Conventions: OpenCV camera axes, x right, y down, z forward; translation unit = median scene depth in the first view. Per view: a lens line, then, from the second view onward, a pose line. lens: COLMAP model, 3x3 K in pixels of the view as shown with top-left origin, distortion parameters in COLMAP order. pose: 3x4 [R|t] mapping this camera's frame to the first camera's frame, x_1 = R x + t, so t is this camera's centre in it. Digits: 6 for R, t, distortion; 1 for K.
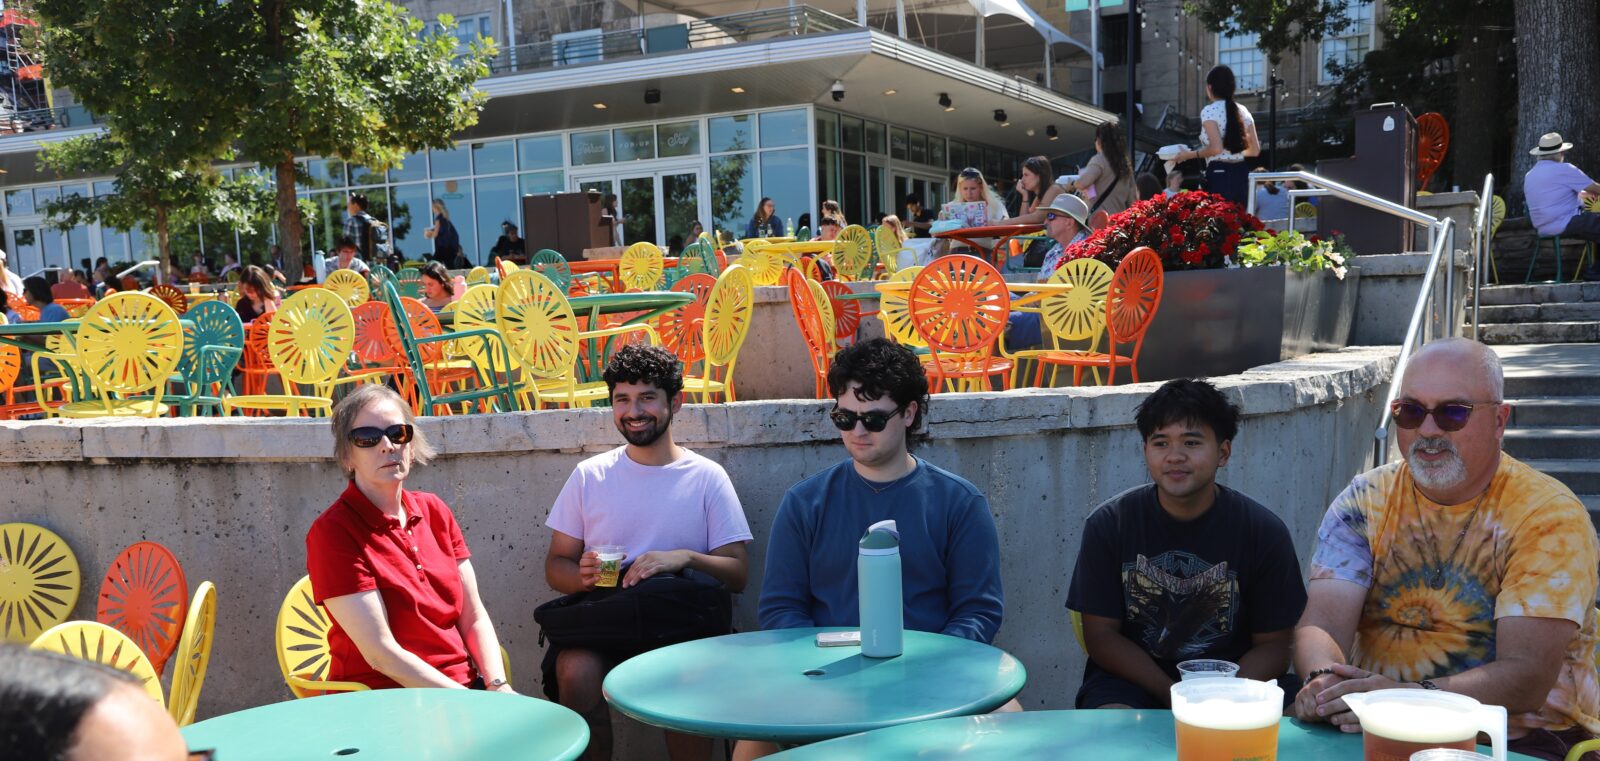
lens RADIAL K [[1523.6, 0, 800.1], [0, 1523.6, 516.7], [0, 0, 1]] dist [-0.007876, 0.108080]
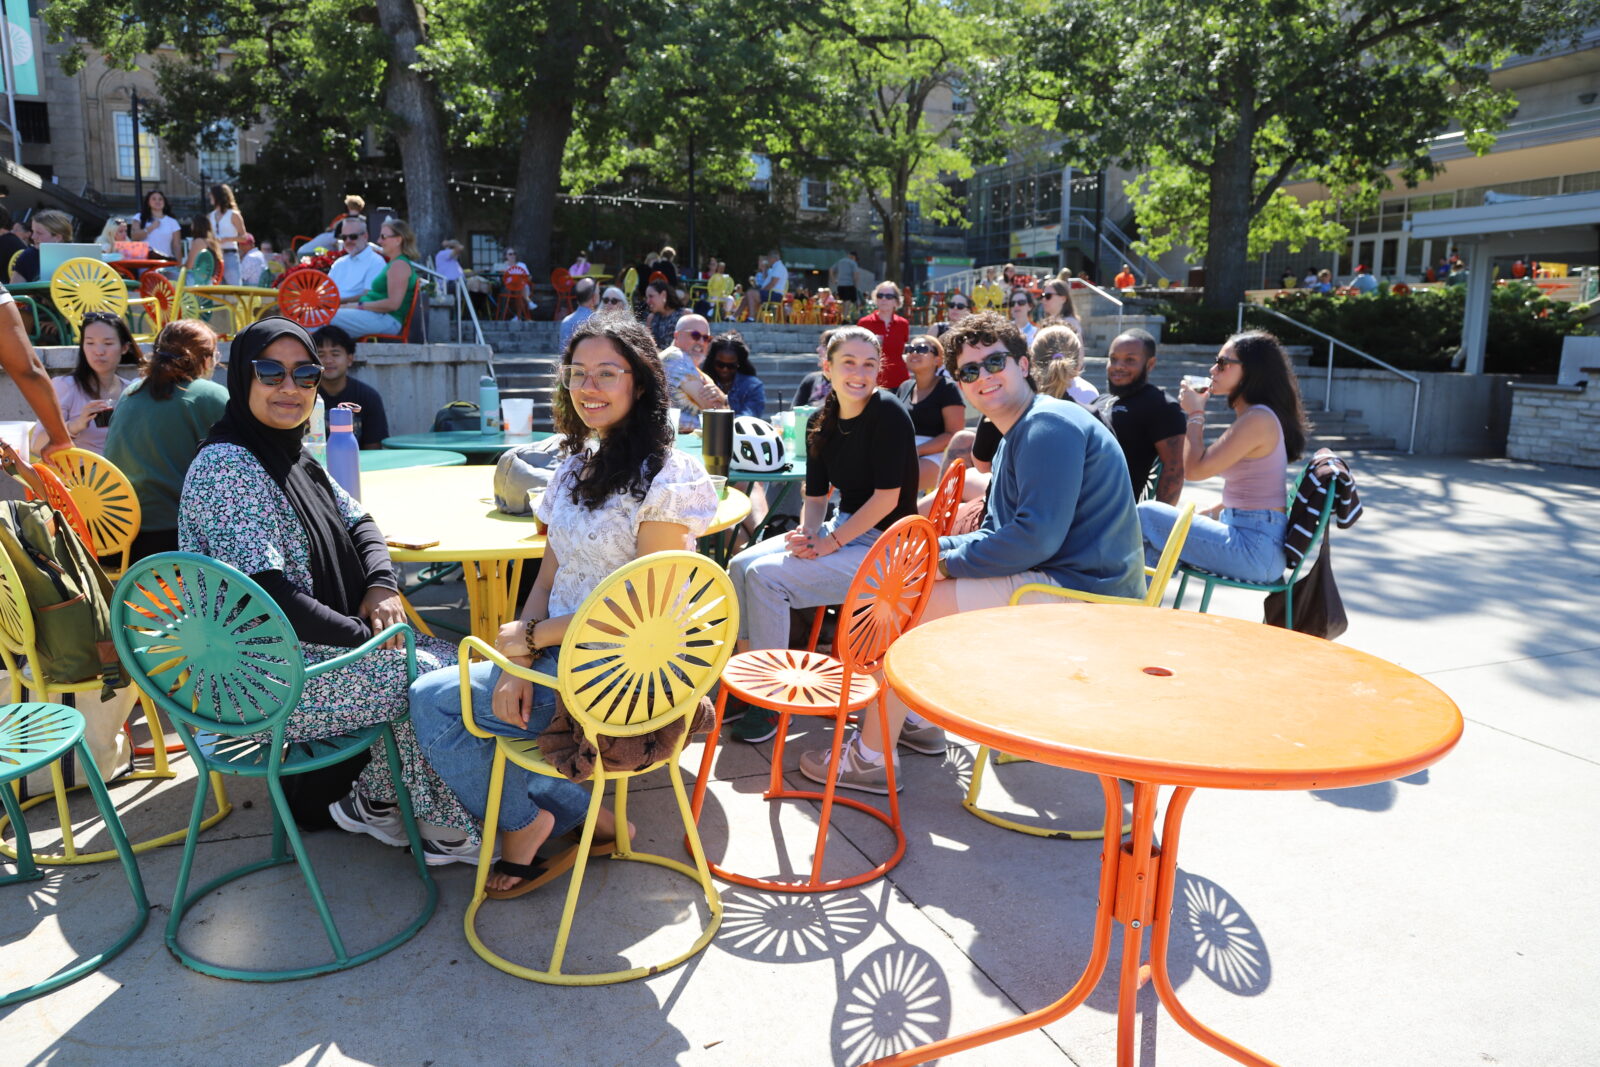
lens RADIAL K [[1110.2, 0, 797.7], [0, 1110.2, 534.3], [0, 0, 1]] dist [-0.117701, 0.068165]
pose [[0.651264, -0.087226, 0.753821, -0.207050], [0.065407, 0.996127, 0.058755, 0.039634], [-0.756027, 0.011040, 0.654447, -0.102603]]
